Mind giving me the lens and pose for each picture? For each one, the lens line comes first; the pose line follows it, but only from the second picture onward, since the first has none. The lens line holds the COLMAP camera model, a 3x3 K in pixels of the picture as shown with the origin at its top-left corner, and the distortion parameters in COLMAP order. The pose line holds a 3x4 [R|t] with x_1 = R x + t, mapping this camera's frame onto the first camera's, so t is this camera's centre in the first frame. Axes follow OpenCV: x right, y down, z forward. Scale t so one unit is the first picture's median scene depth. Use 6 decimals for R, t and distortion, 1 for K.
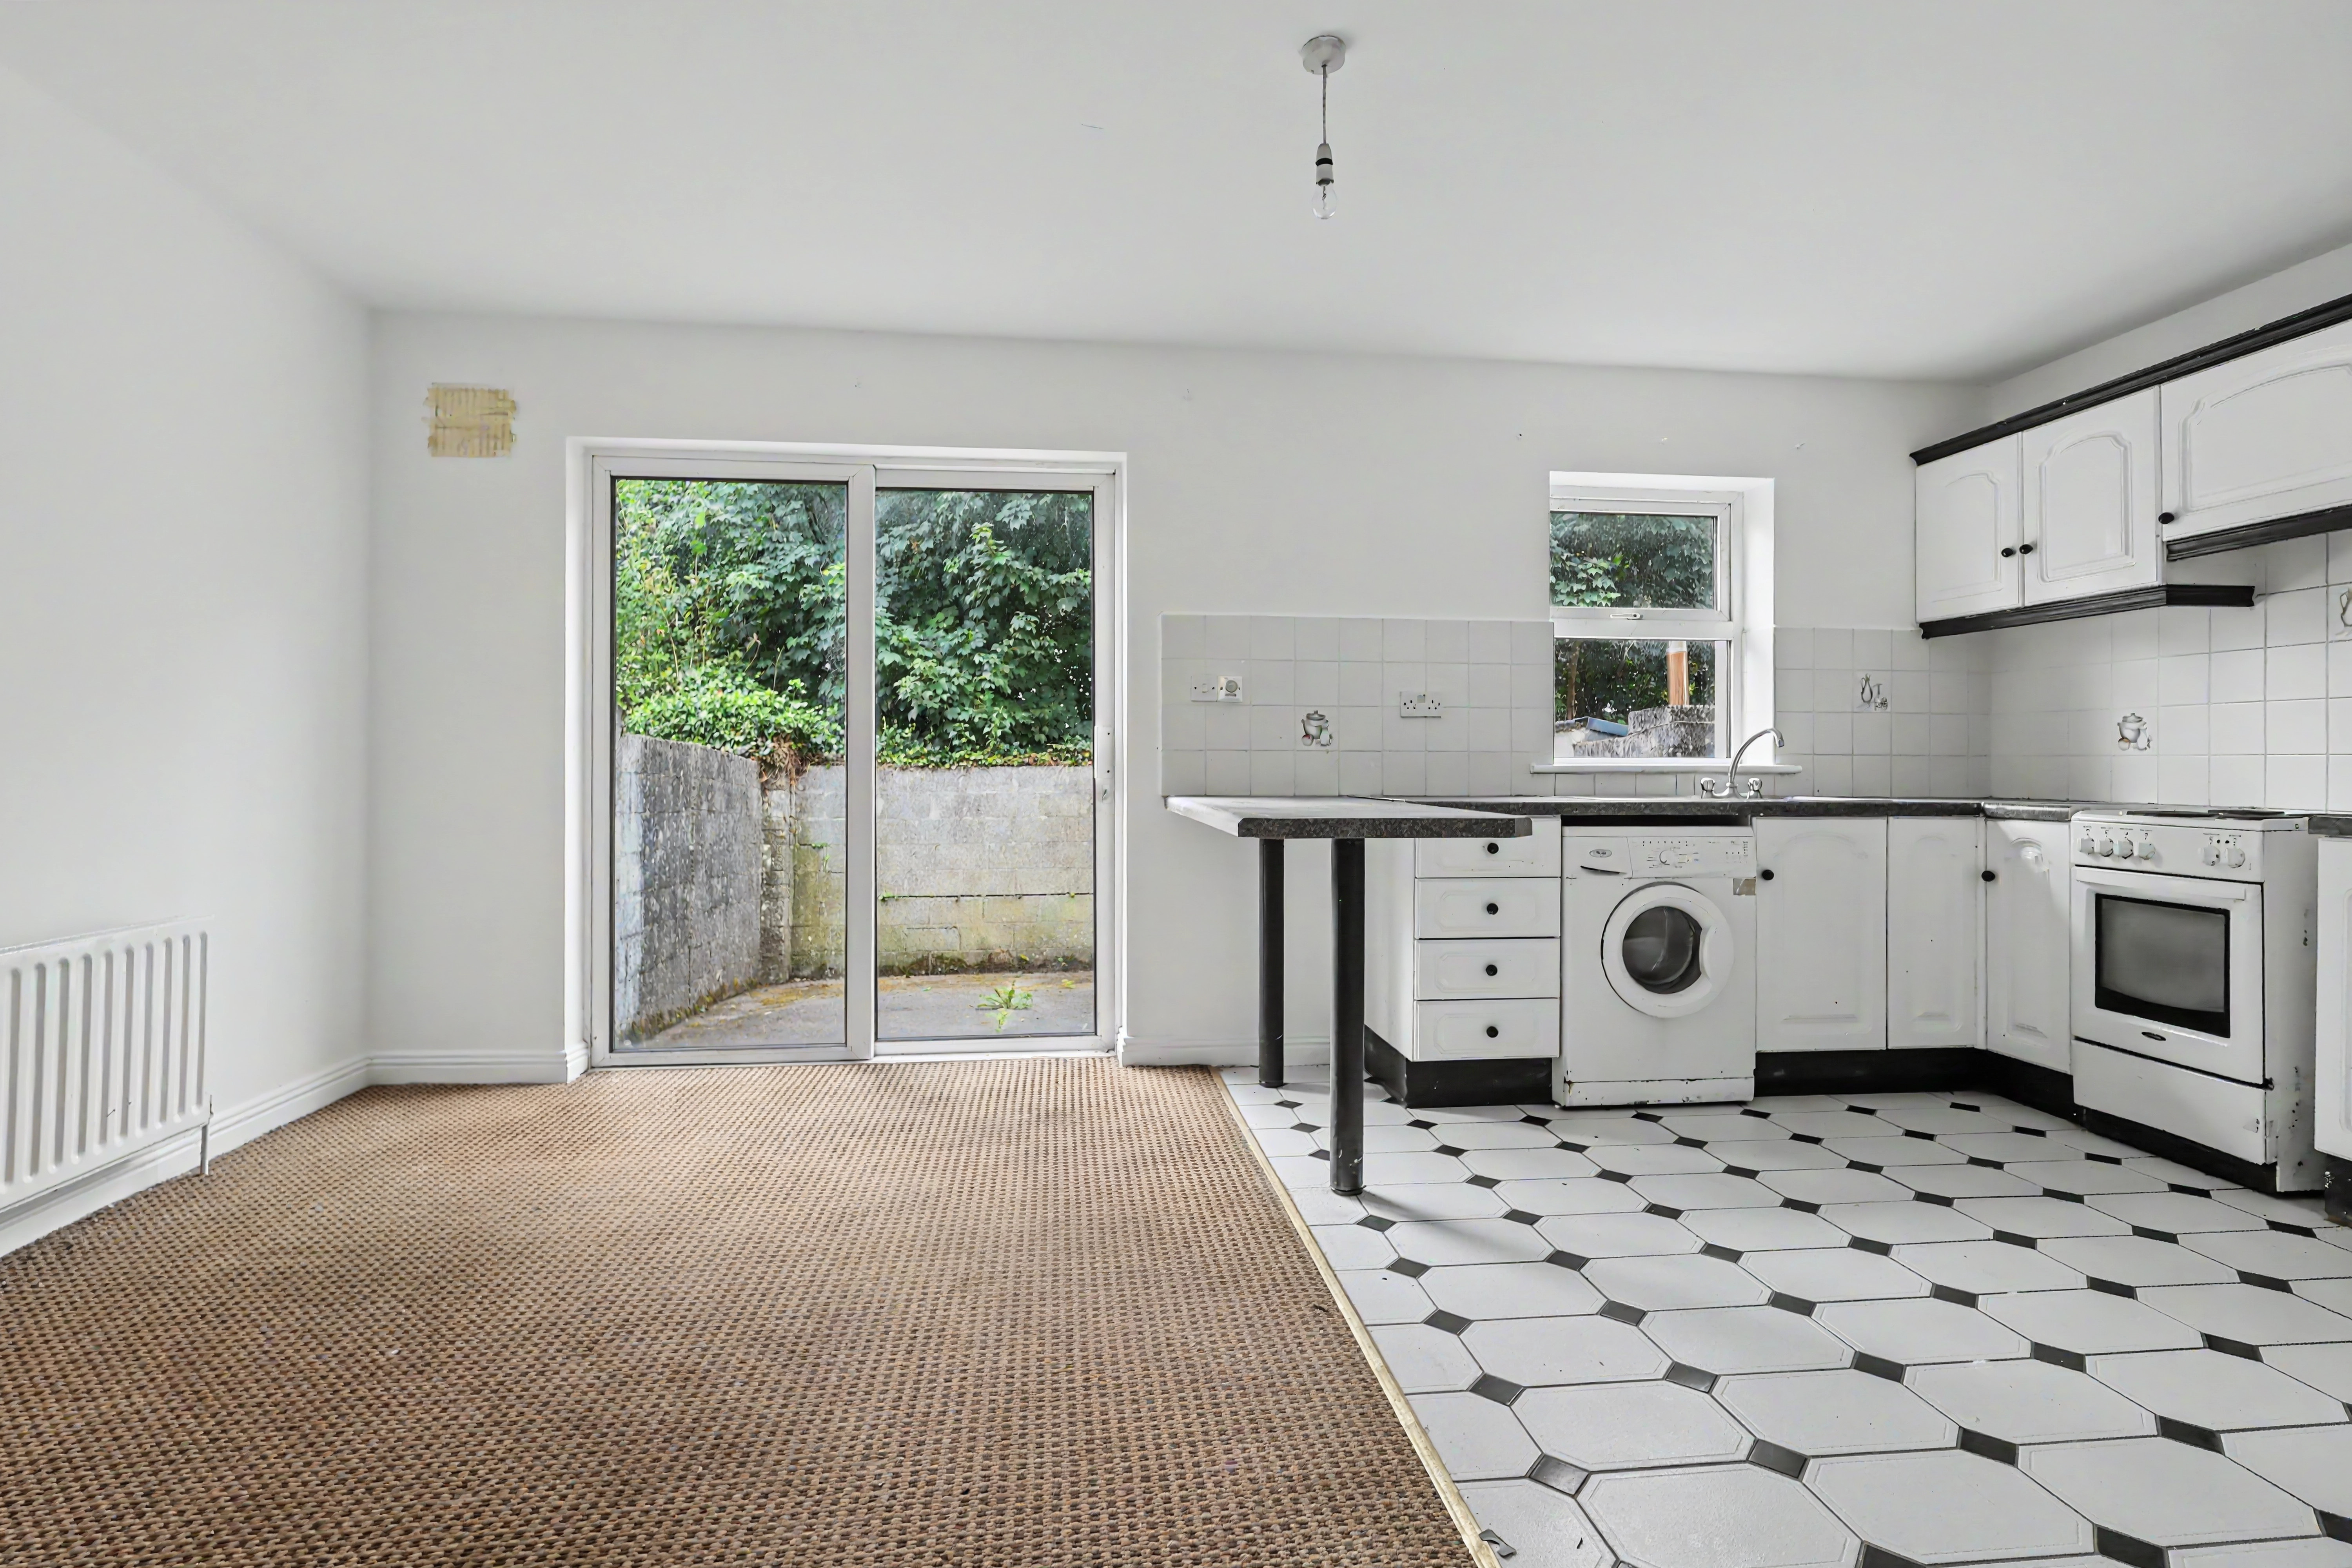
lens RADIAL K [[1146.5, 0, 1180.0], [0, 1146.5, 752.4], [0, 0, 1]] dist [0.004902, 0.000873]
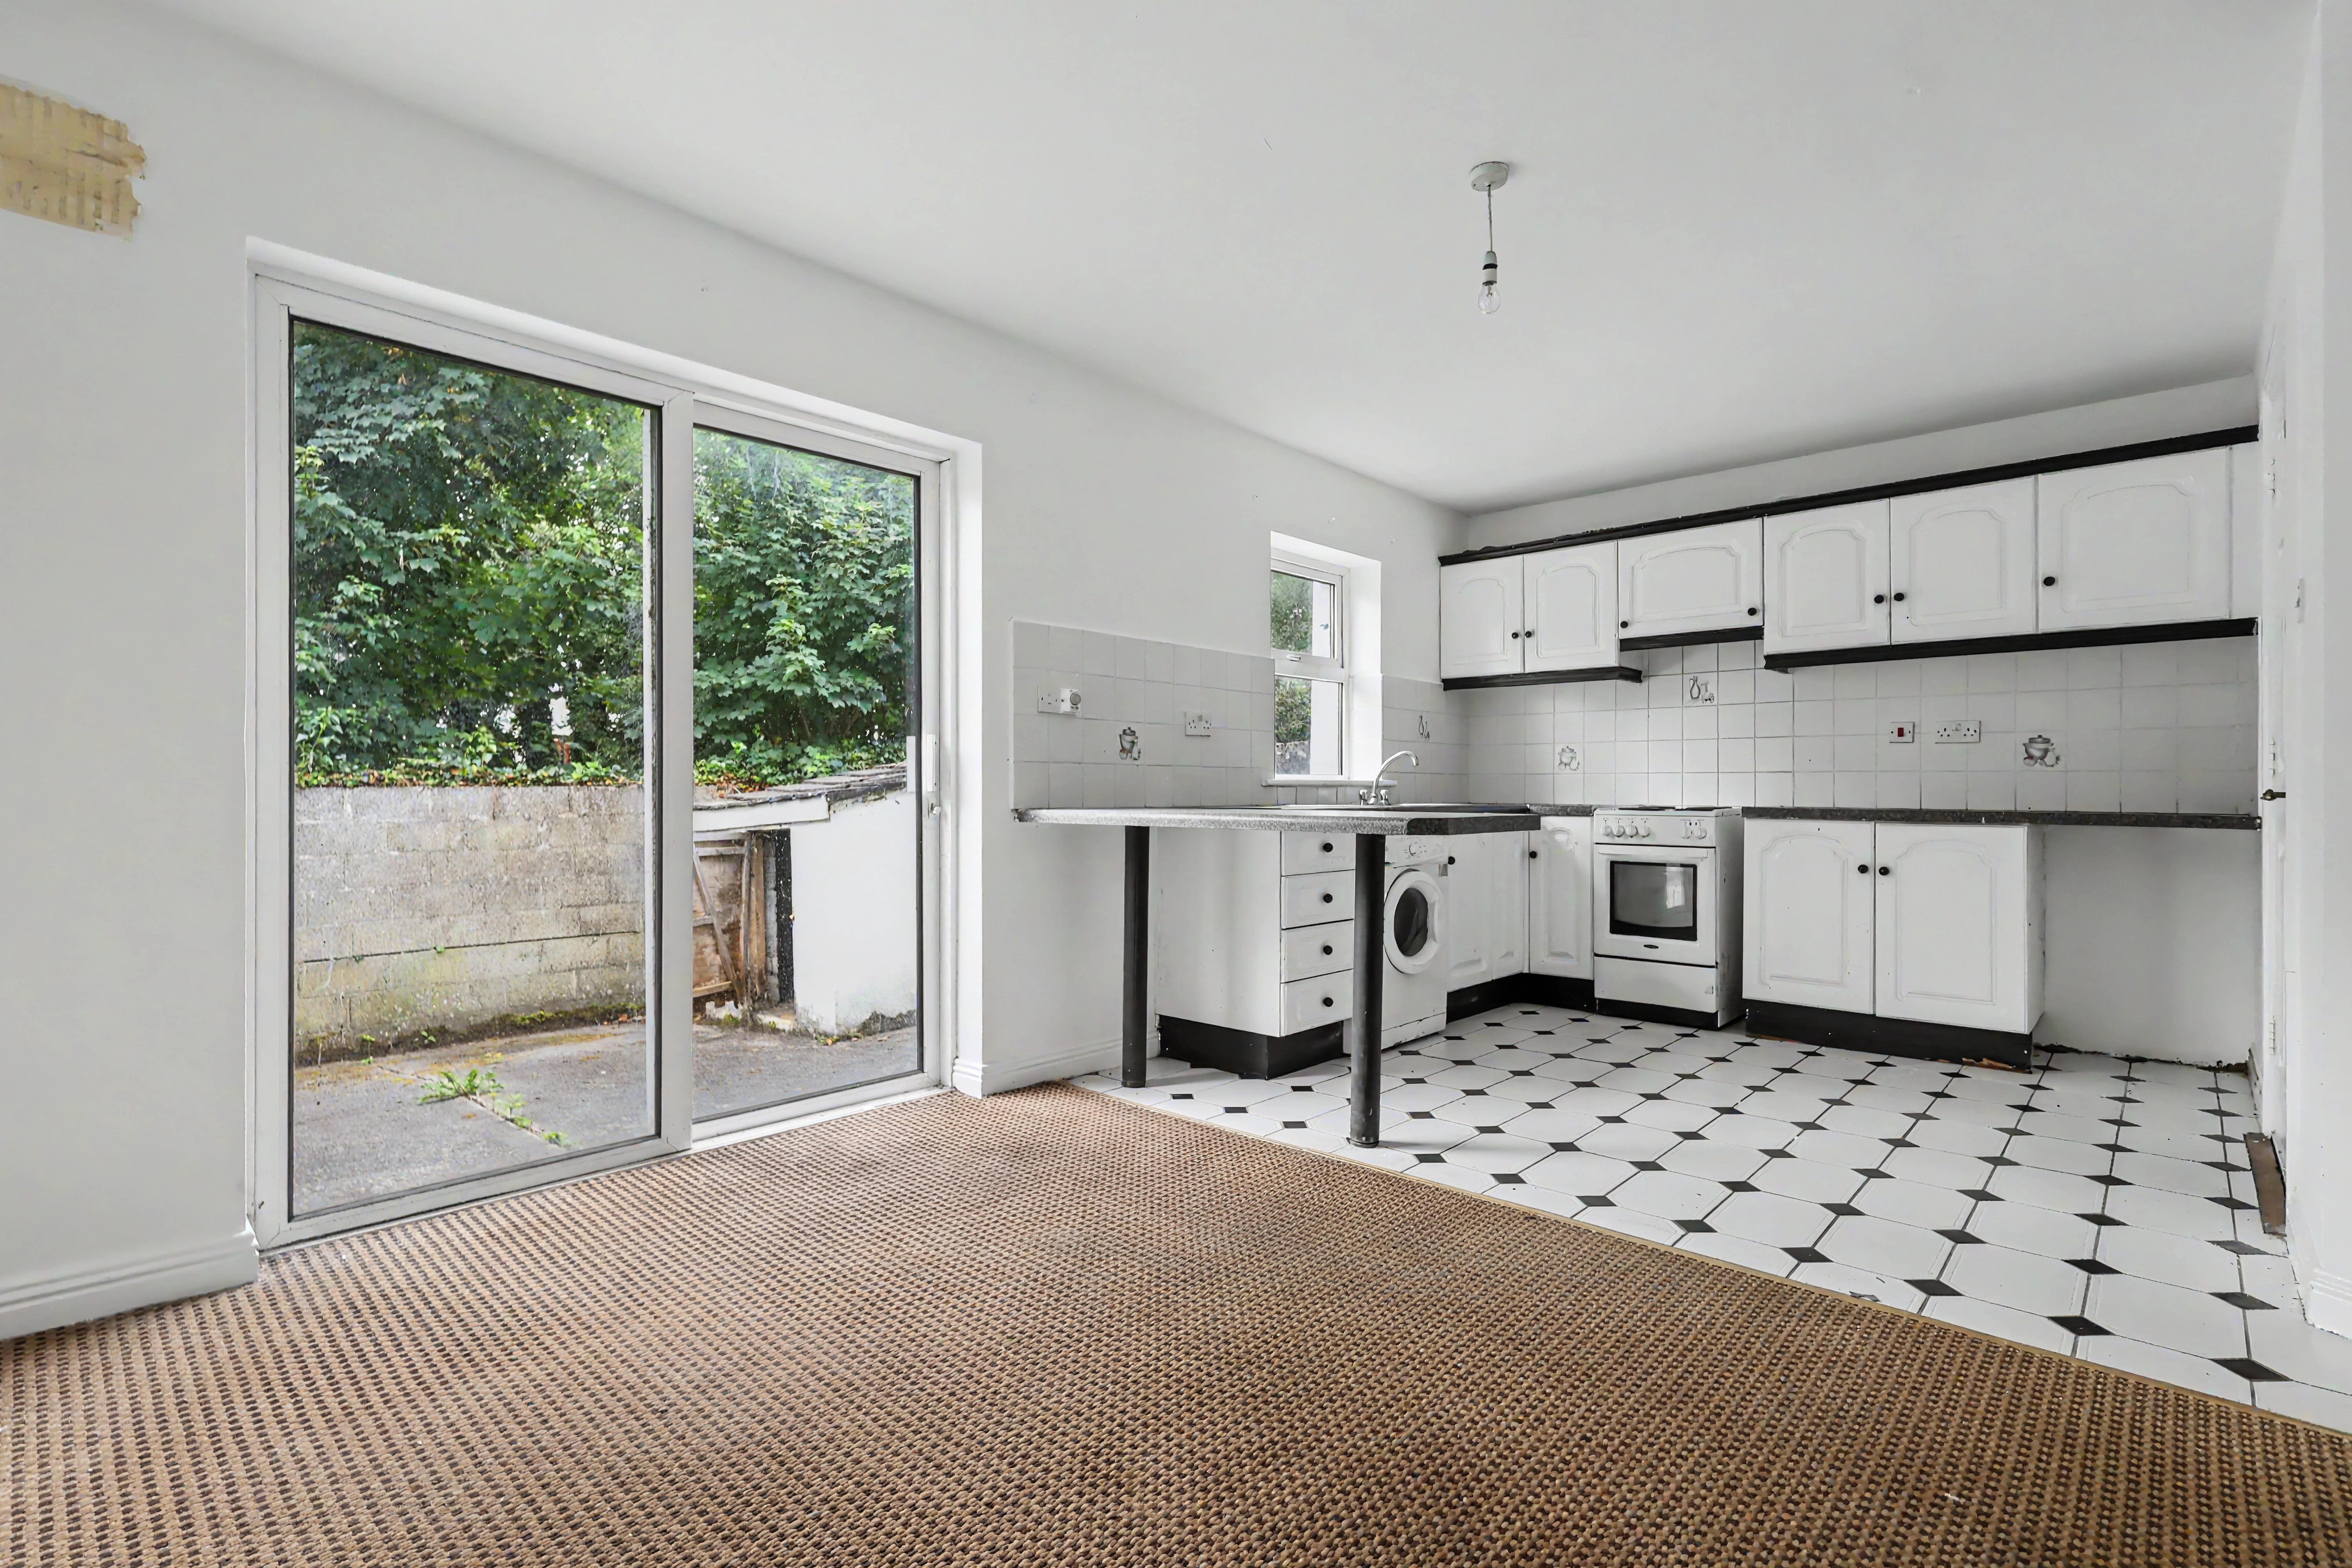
lens RADIAL K [[1118.6, 0, 1176.0], [0, 1118.6, 784.0], [0, 0, 1]] dist [0.000464, 0.000538]
pose [[0.750634, 0.001171, 0.660717, -0.607016], [-0.003995, 0.999988, 0.002766, 0.015349], [-0.660706, -0.004716, 0.750630, 0.233710]]
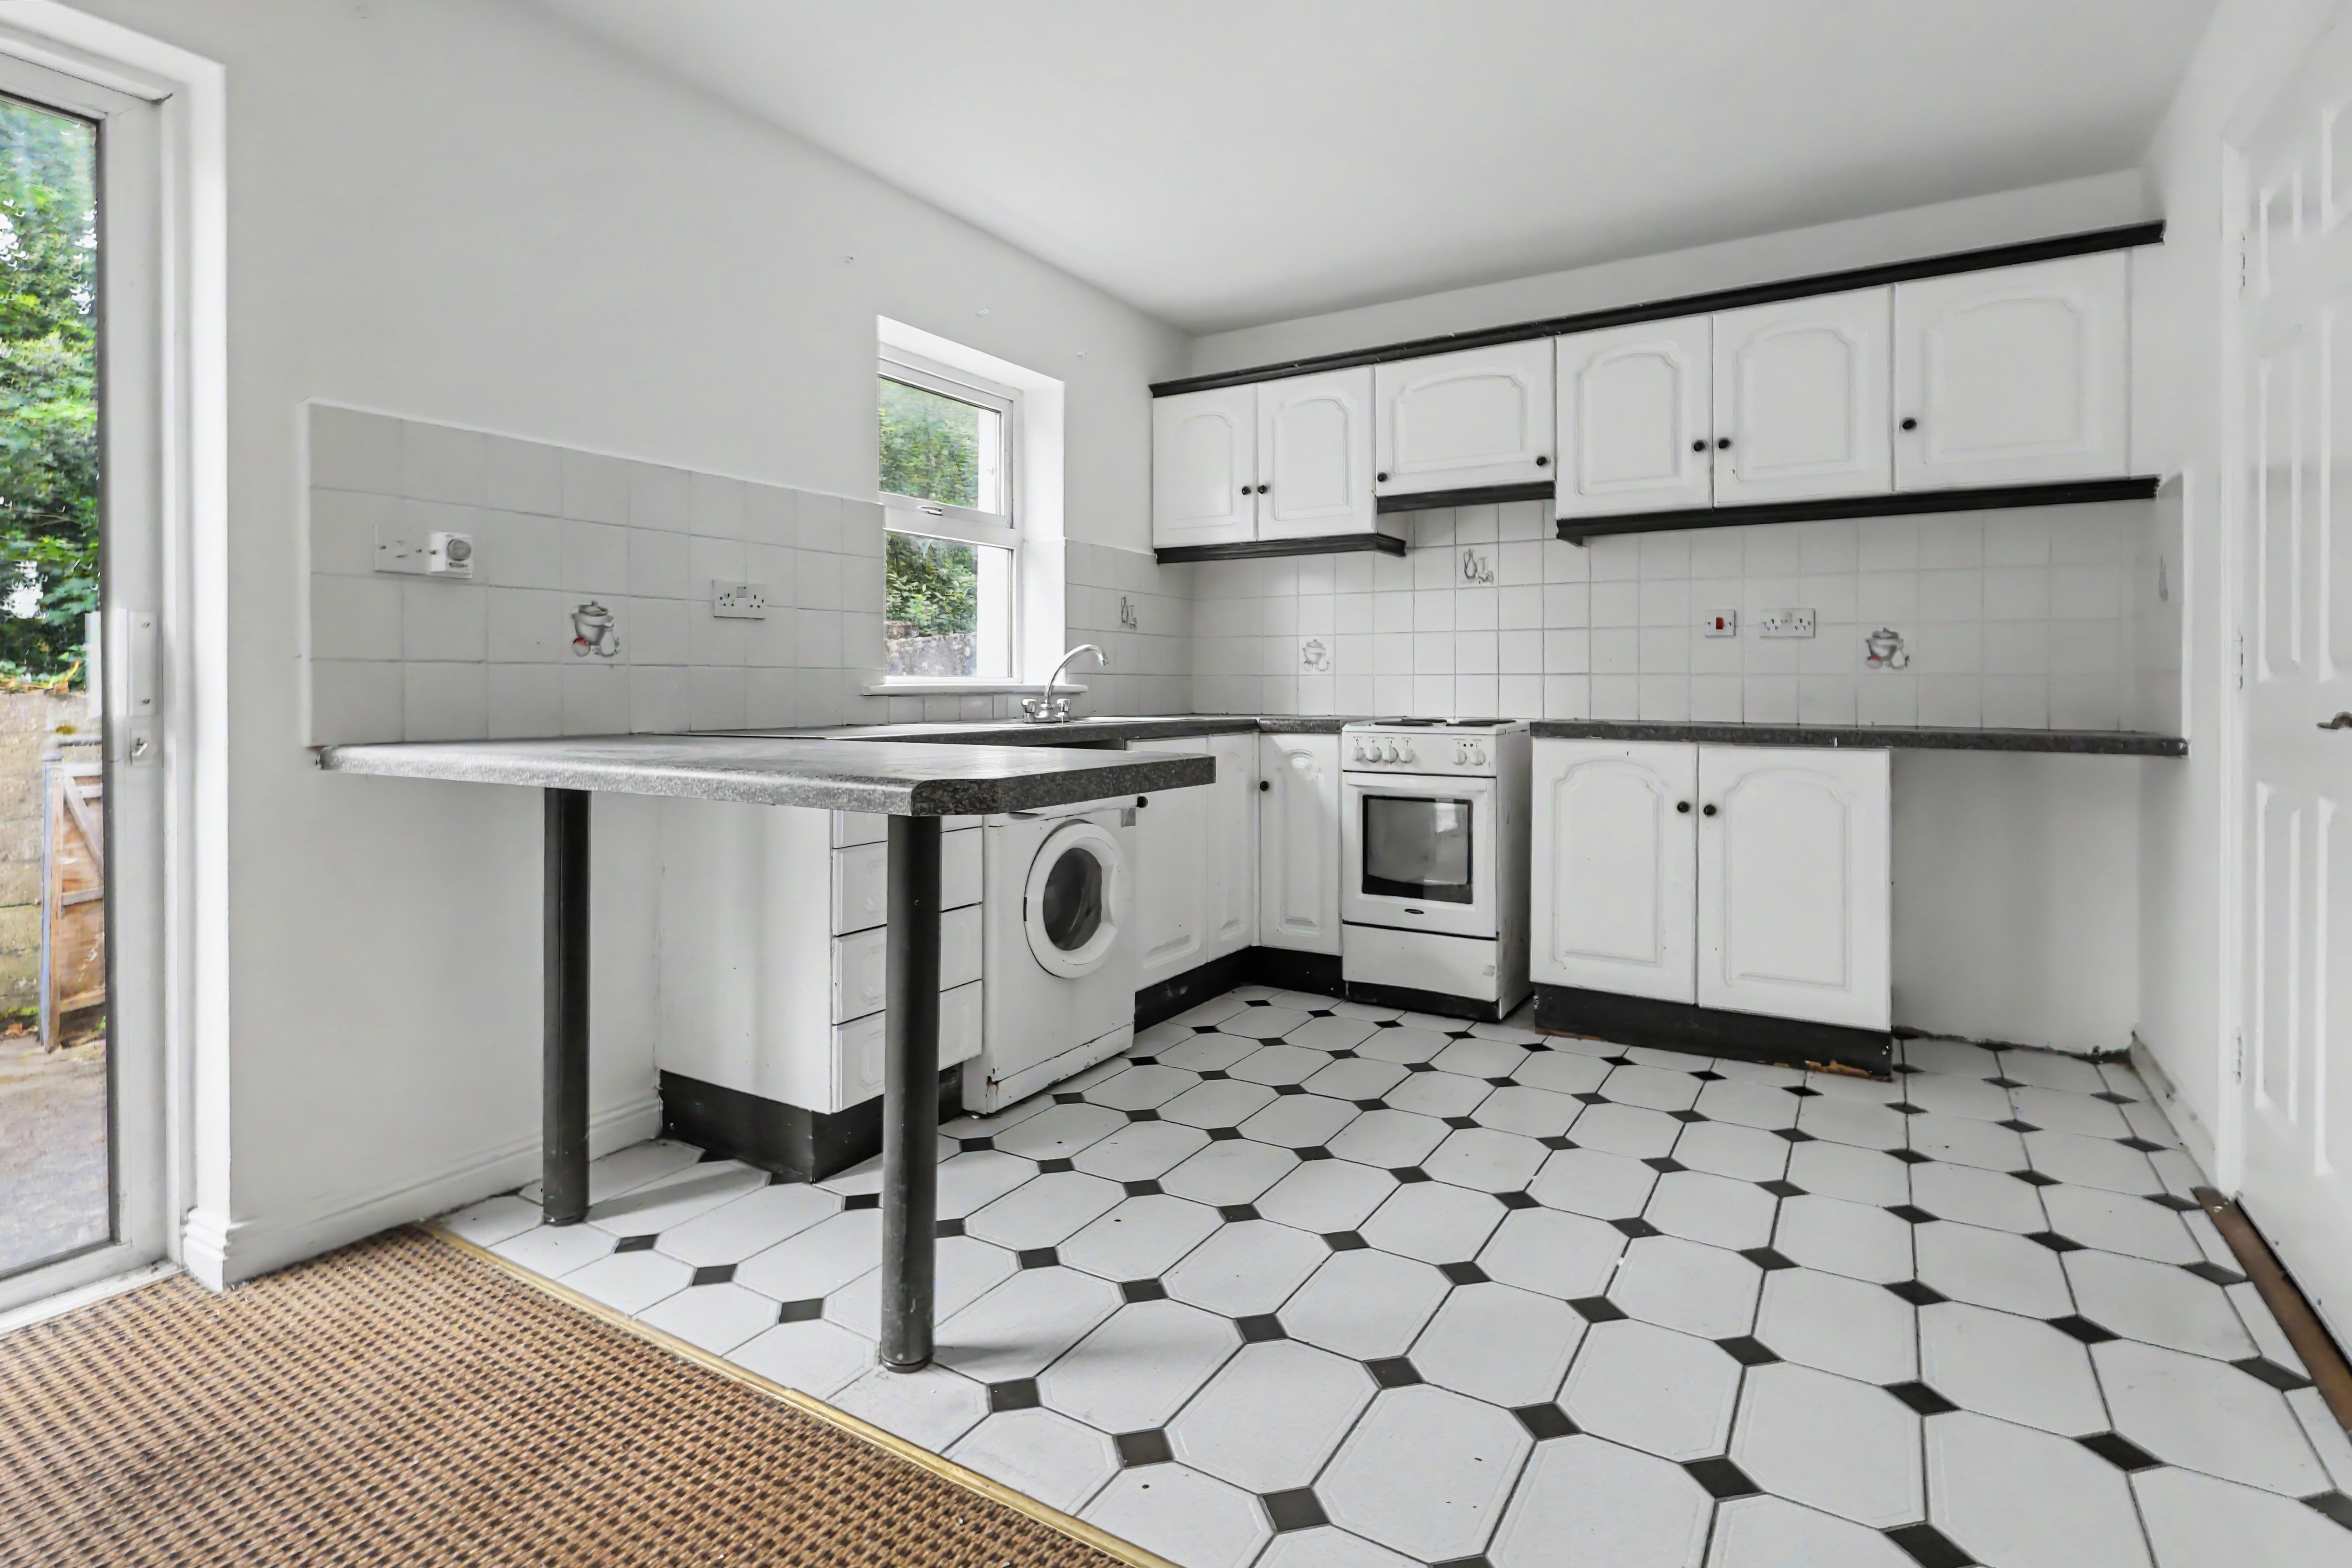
lens RADIAL K [[1161.4, 0, 1176.7], [0, 1161.4, 684.3], [0, 0, 1]] dist [-0.001559, -0.000256]
pose [[0.613968, -0.002894, 0.789326, -0.219333], [-0.004541, 0.999964, 0.007198, 0.004169], [-0.789318, -0.008004, 0.613932, 0.405850]]
